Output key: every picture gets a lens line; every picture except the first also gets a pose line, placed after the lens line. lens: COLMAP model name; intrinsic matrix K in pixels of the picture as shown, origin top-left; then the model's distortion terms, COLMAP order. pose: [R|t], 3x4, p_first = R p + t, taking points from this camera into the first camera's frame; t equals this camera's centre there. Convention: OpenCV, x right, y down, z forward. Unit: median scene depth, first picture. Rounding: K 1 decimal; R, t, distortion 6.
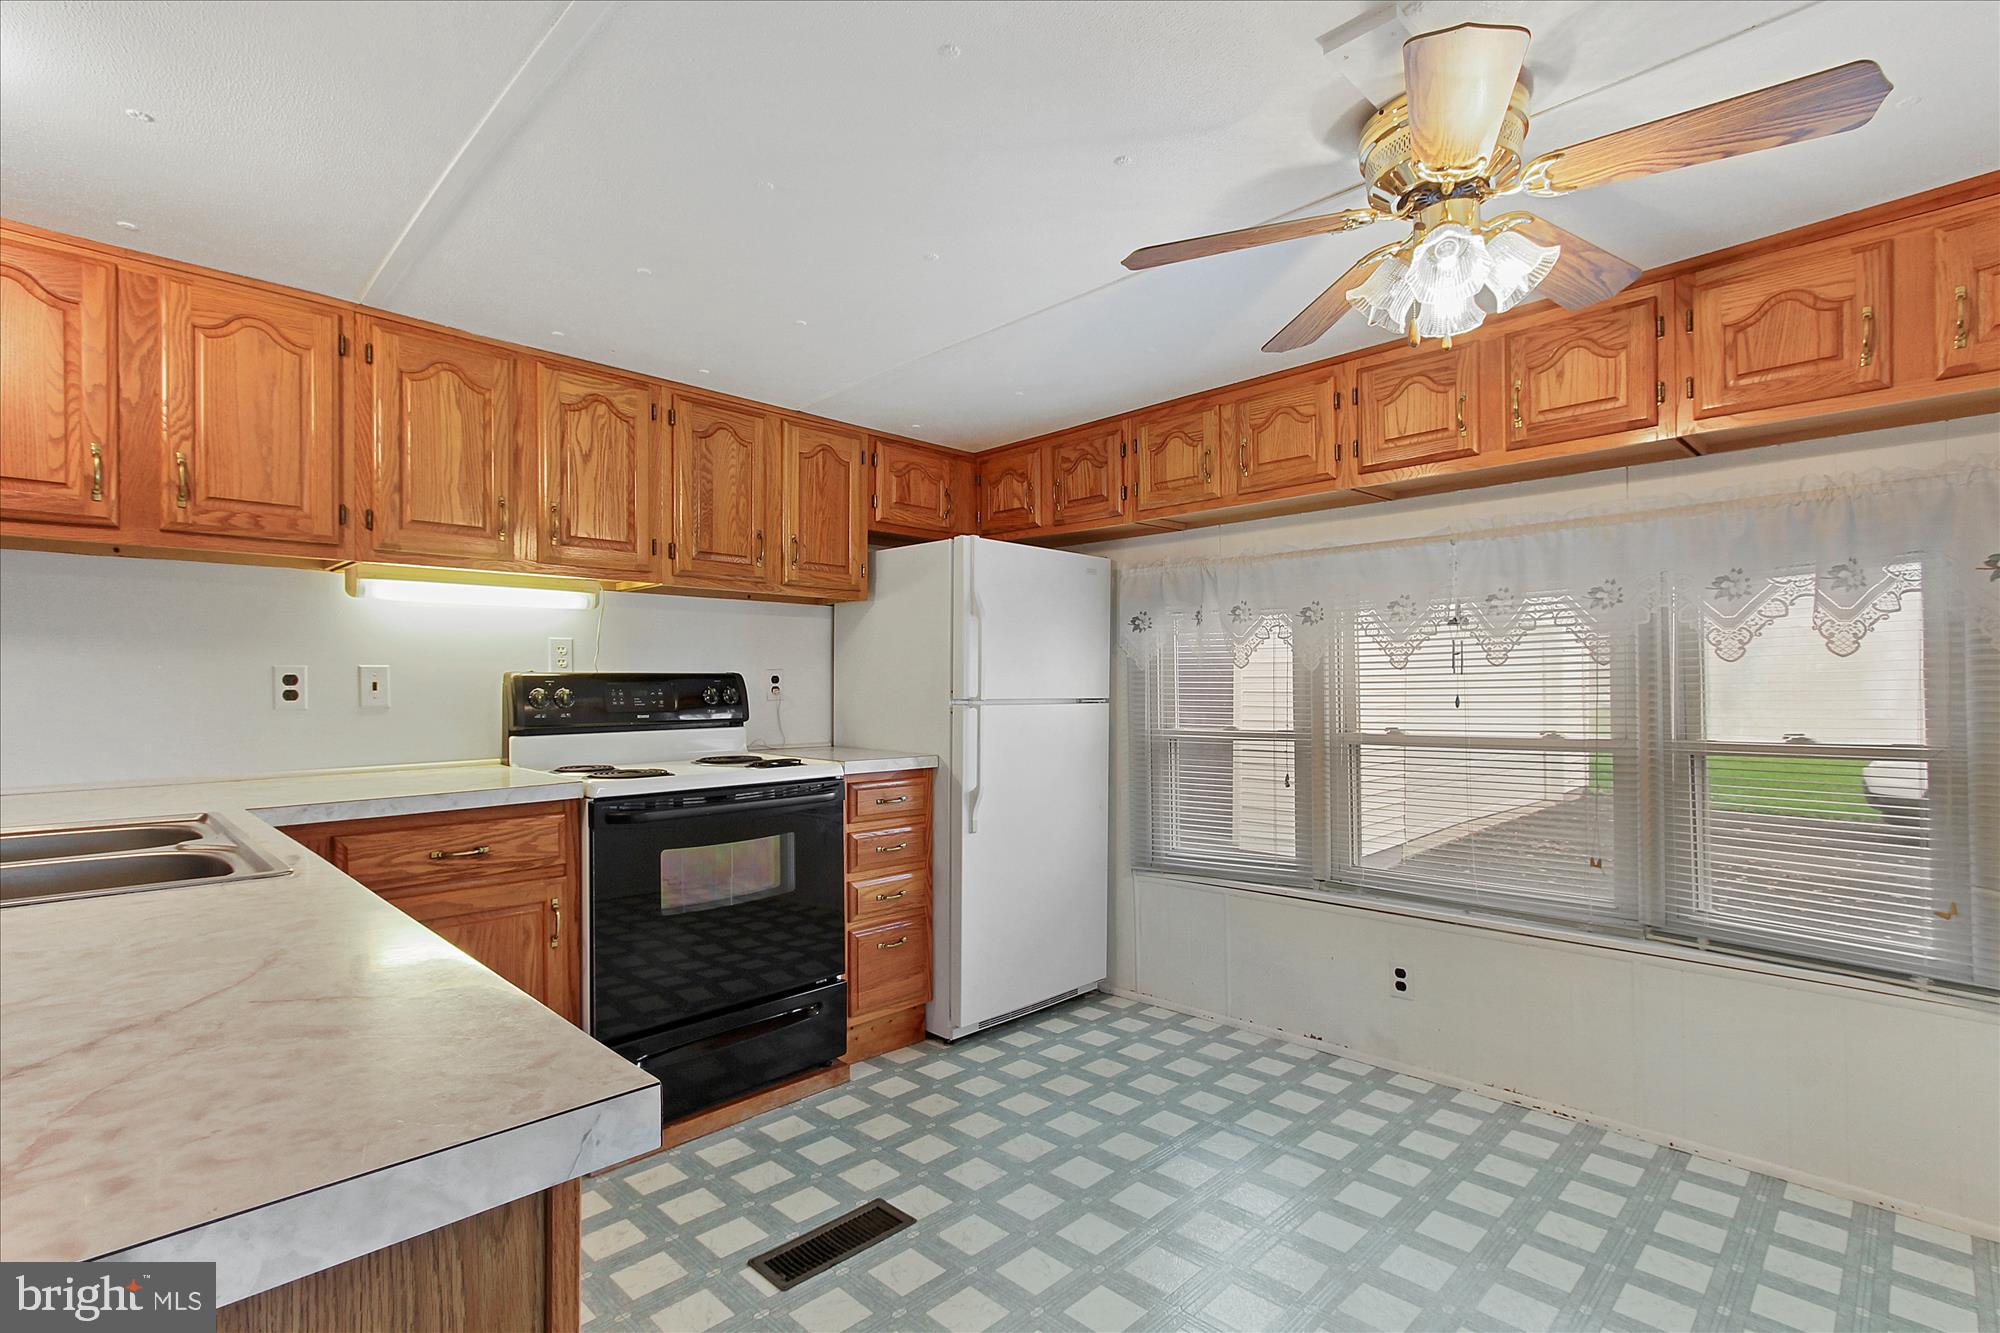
lens RADIAL K [[933.8, 0, 1002.7], [0, 933.8, 690.9], [0, 0, 1]] dist [-0.000182, 0.000652]
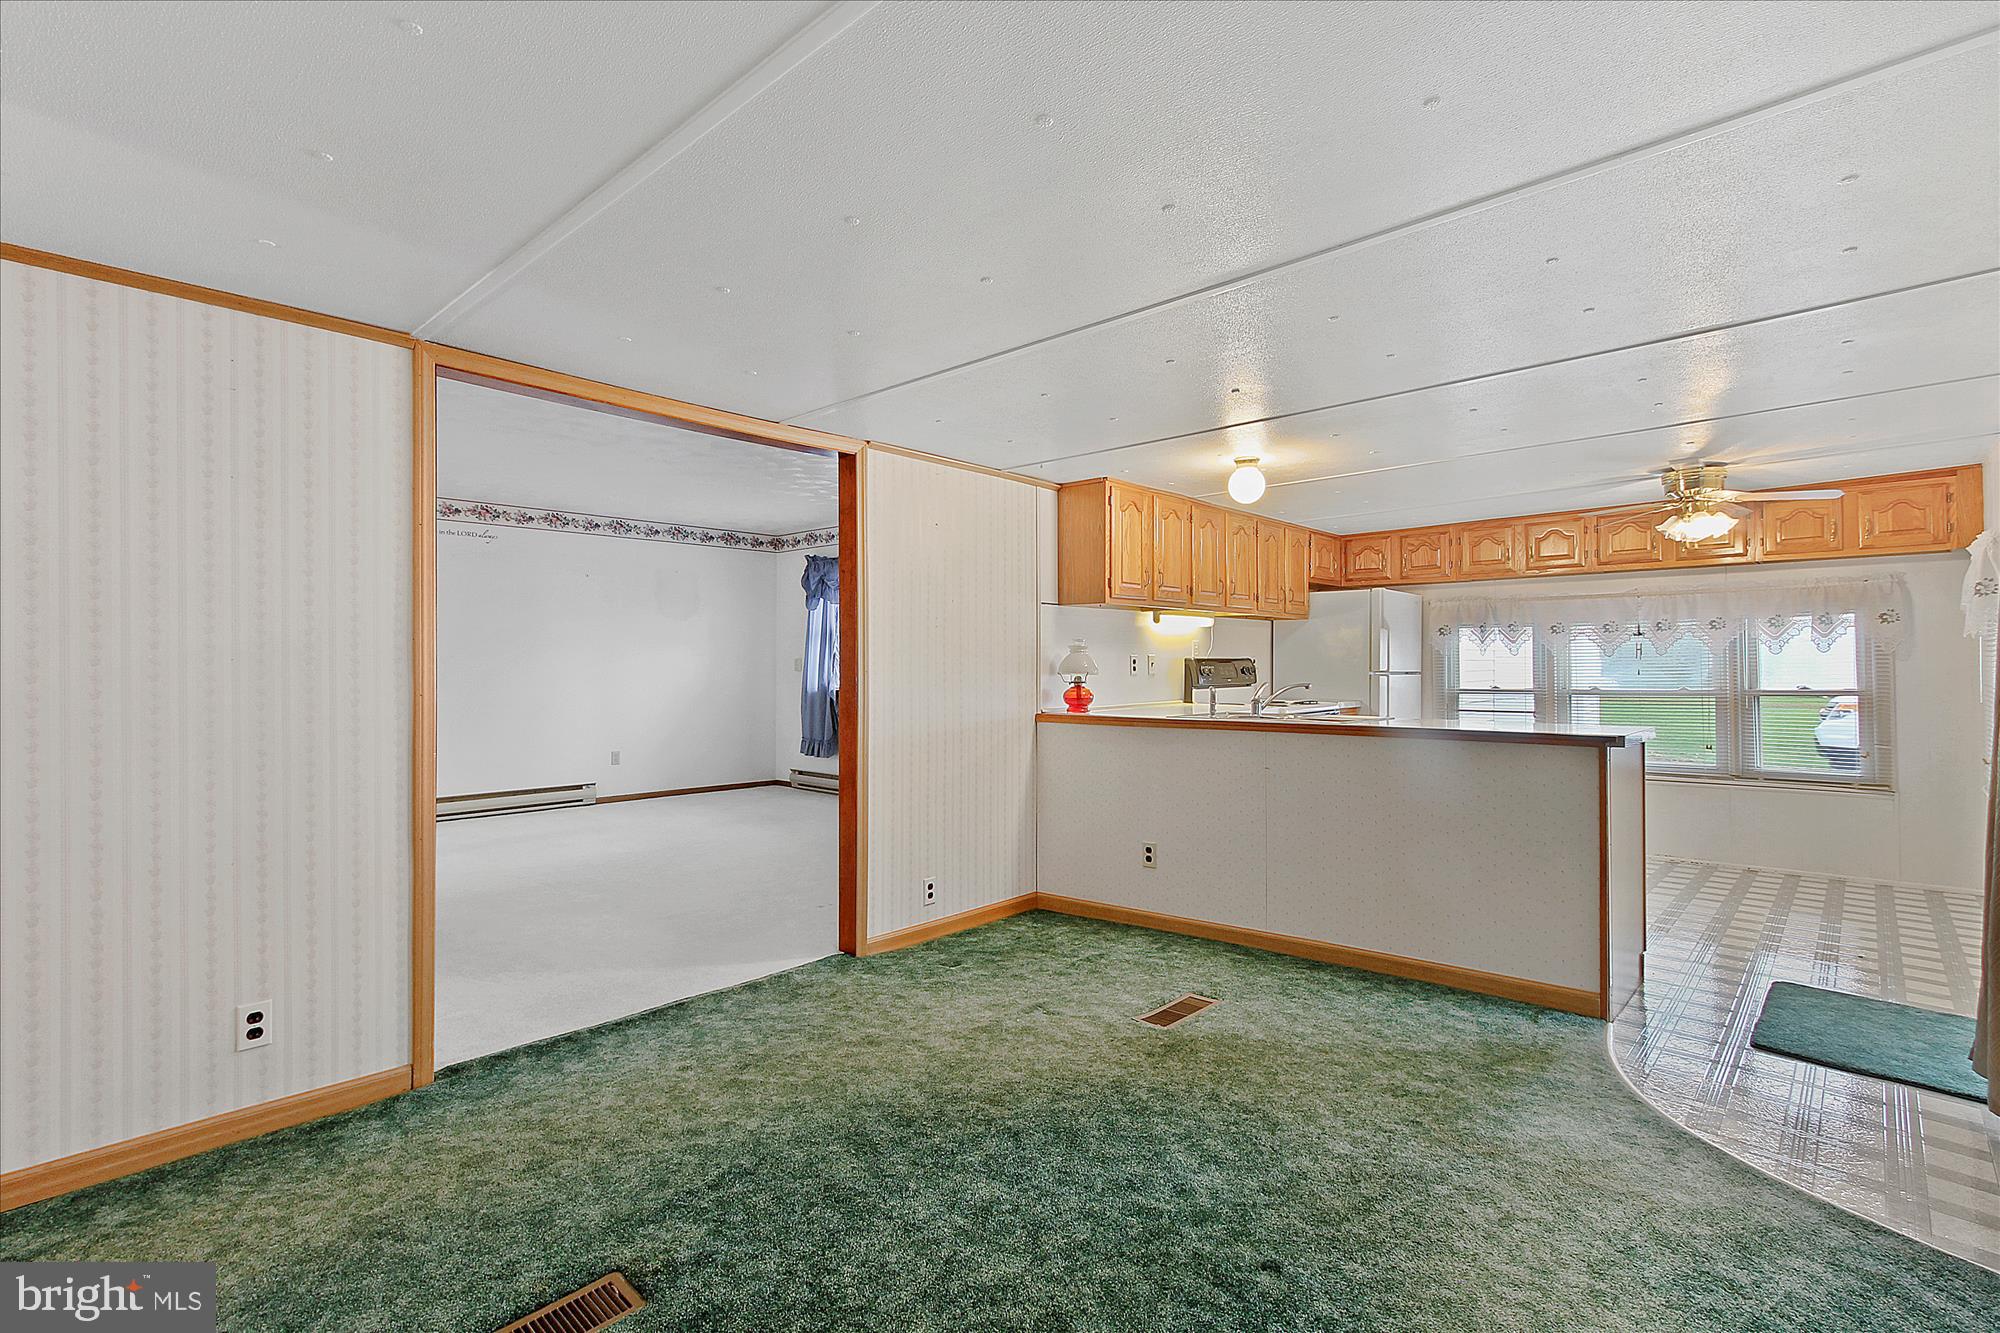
lens RADIAL K [[922.8, 0, 1000.0], [0, 922.8, 666.5], [0, 0, 1]] dist [0.001105, 0.000188]
pose [[0.999623, 0.001165, 0.027428, -1.041370], [-0.000910, 0.999956, -0.009291, 0.019600], [-0.027437, 0.009262, 0.999581, -1.069435]]
